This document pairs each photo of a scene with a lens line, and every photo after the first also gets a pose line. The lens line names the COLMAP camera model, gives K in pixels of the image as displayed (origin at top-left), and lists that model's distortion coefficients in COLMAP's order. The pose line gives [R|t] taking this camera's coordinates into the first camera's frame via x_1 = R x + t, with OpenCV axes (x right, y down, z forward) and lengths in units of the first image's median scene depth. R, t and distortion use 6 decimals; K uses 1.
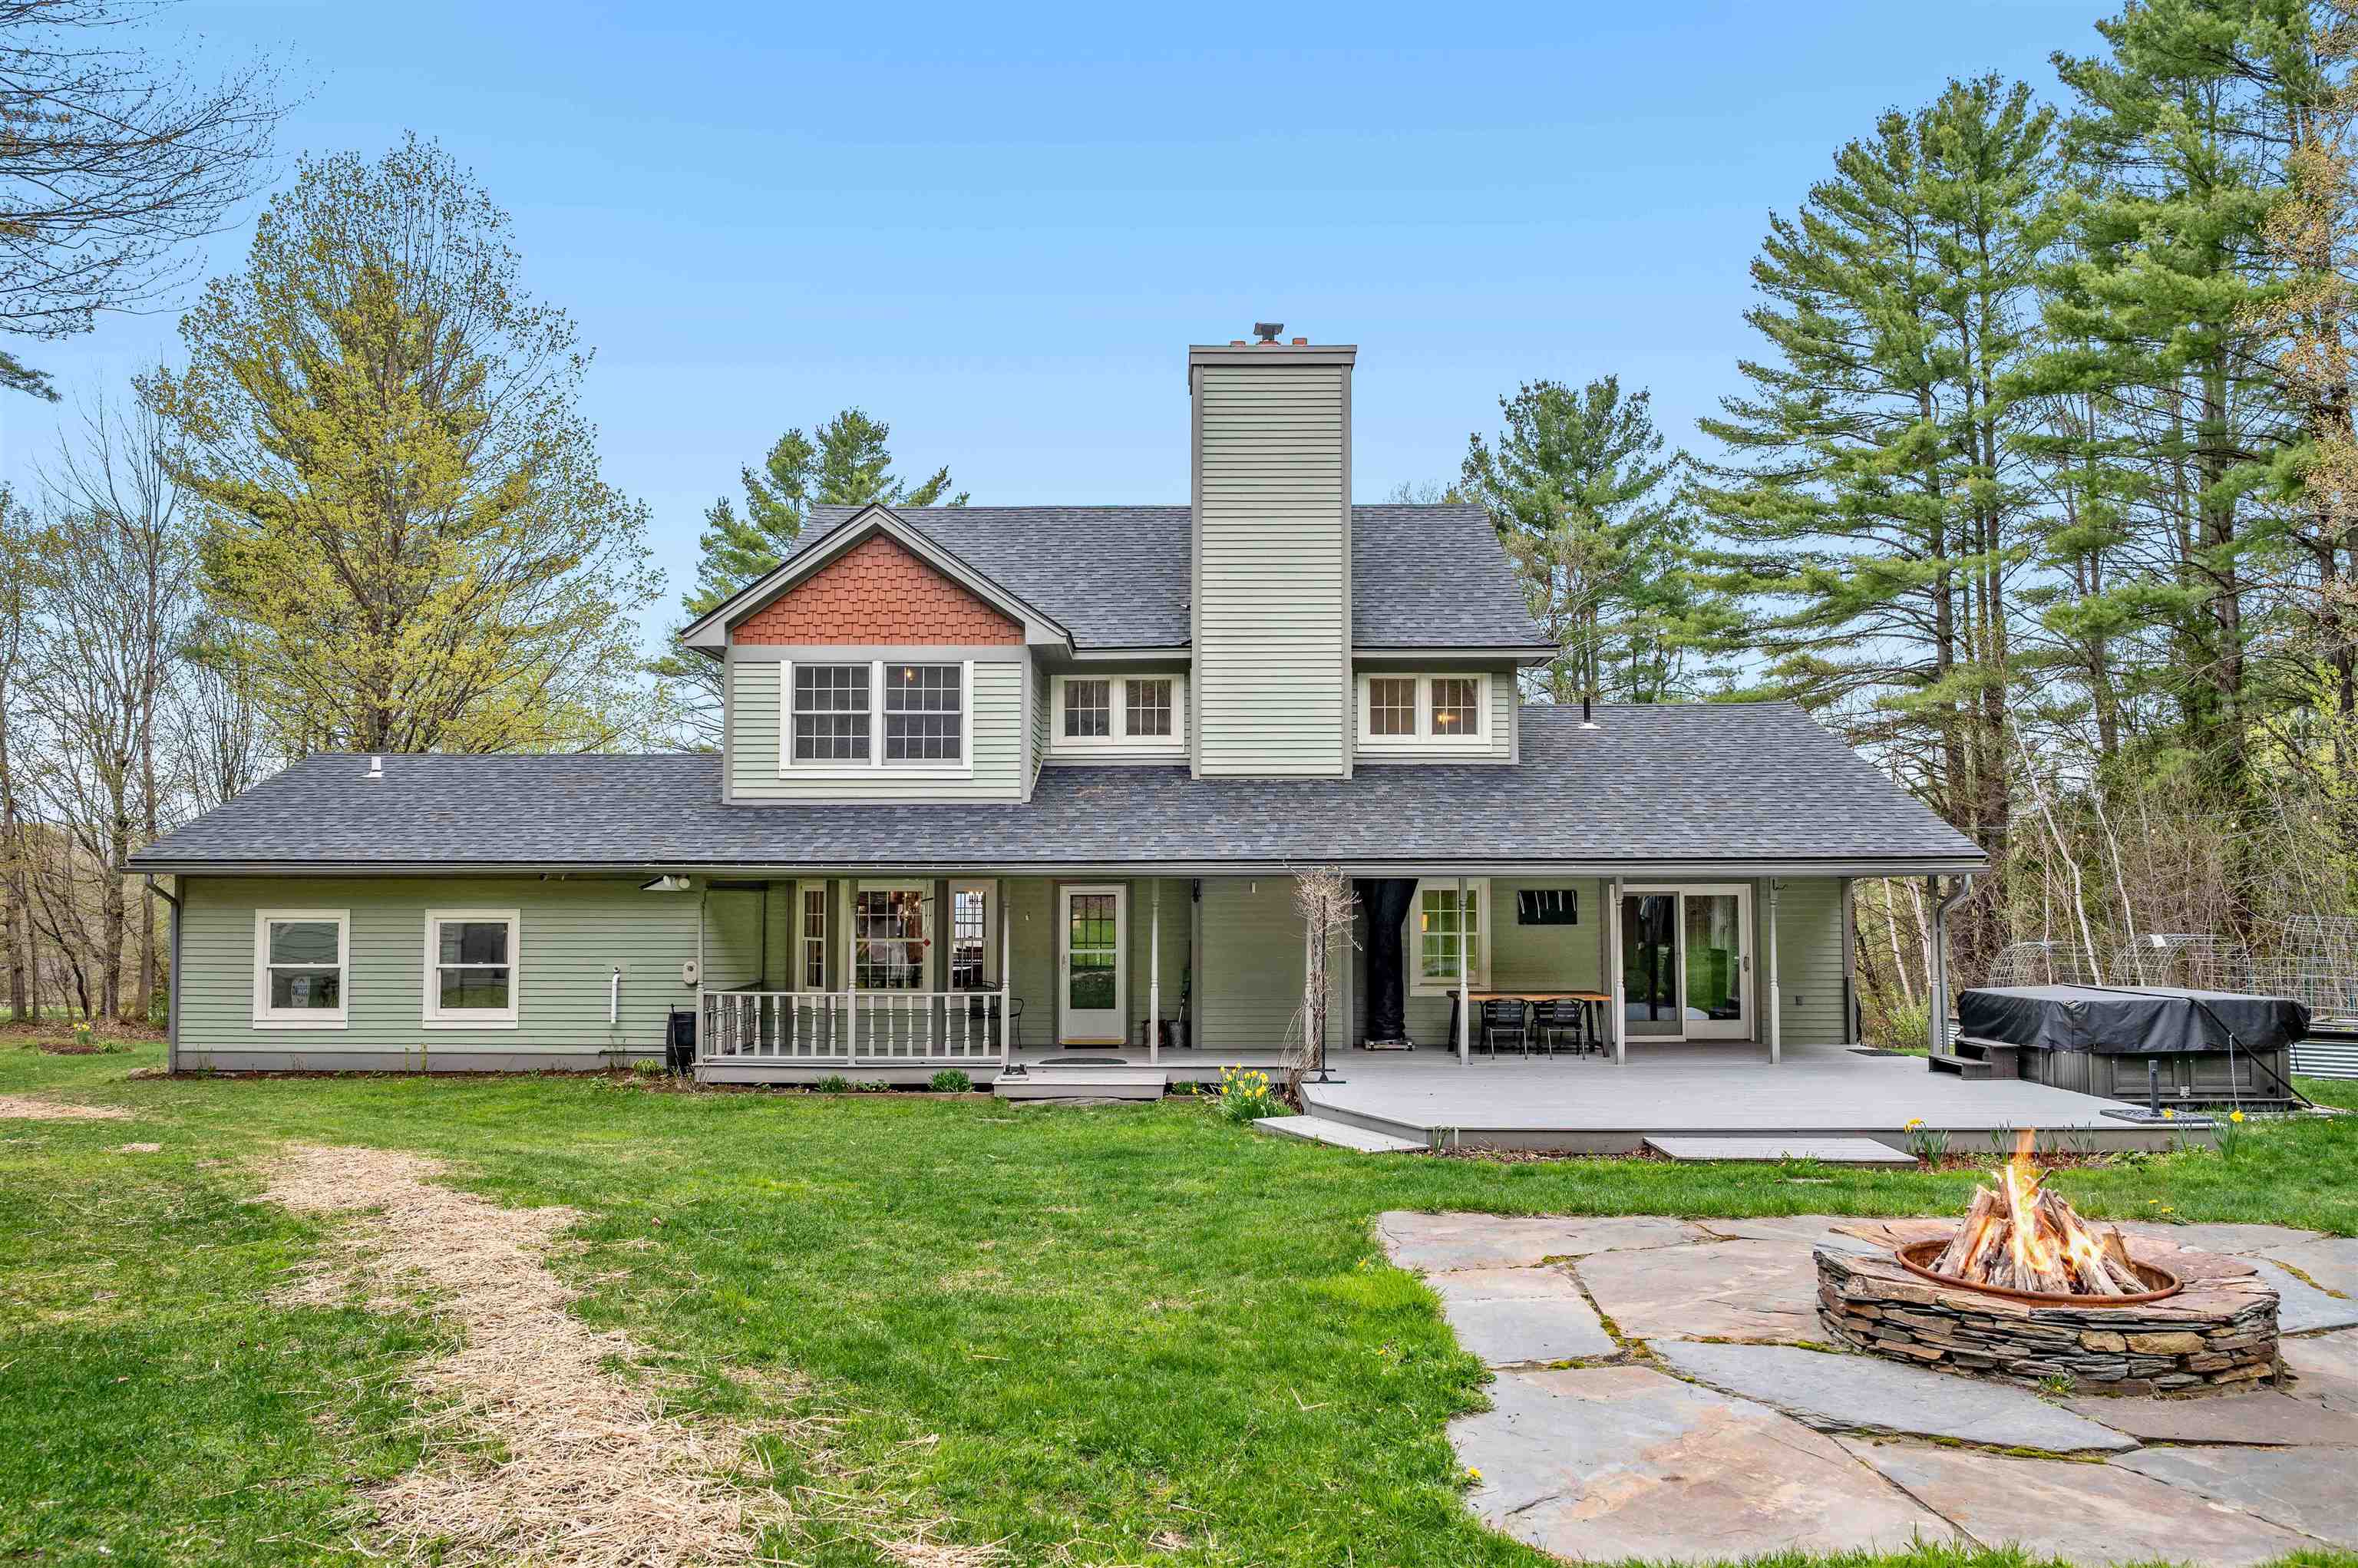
lens RADIAL K [[1628.5, 0, 1159.0], [0, 1628.5, 832.4], [0, 0, 1]] dist [0.034699, -0.001415]
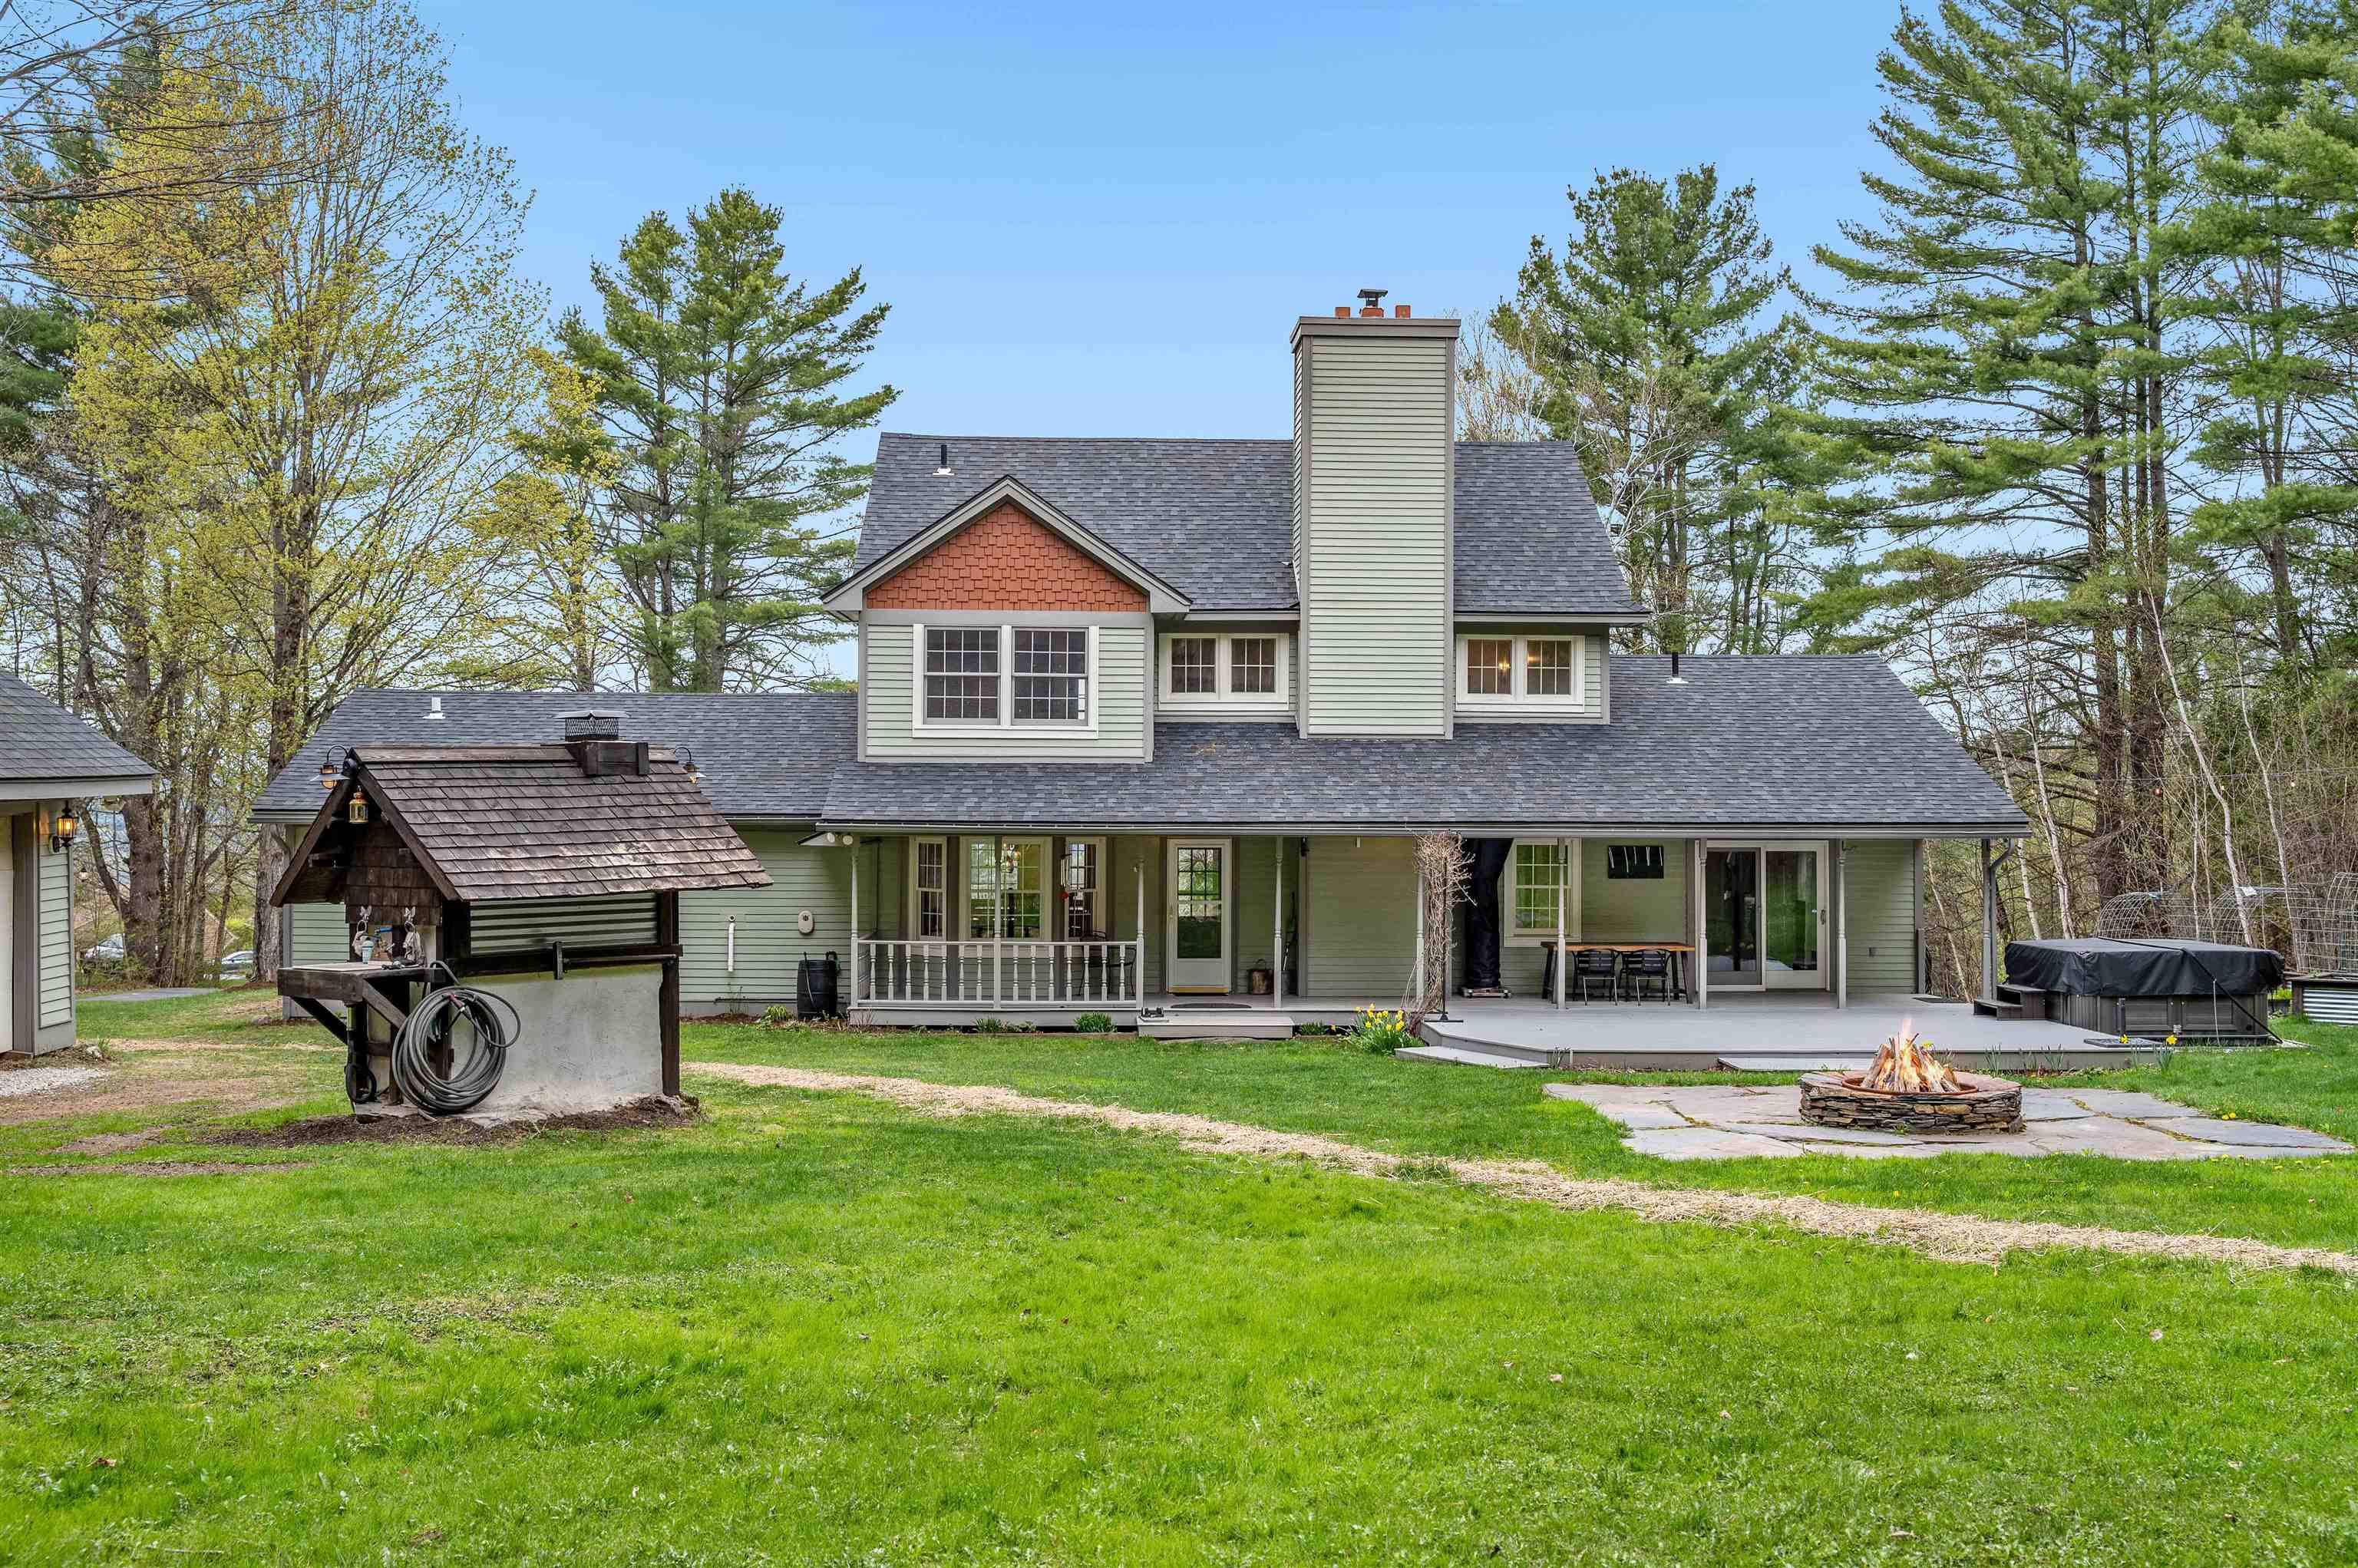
lens RADIAL K [[2378.0, 0, 1180.8], [0, 2378.0, 777.9], [0, 0, 1]] dist [0.065162, 0.000000]
pose [[0.998407, 0.006681, 0.056021, -0.138332], [-0.008212, 0.999598, 0.027136, -0.047203], [-0.055817, -0.027553, 0.998061, -0.504707]]
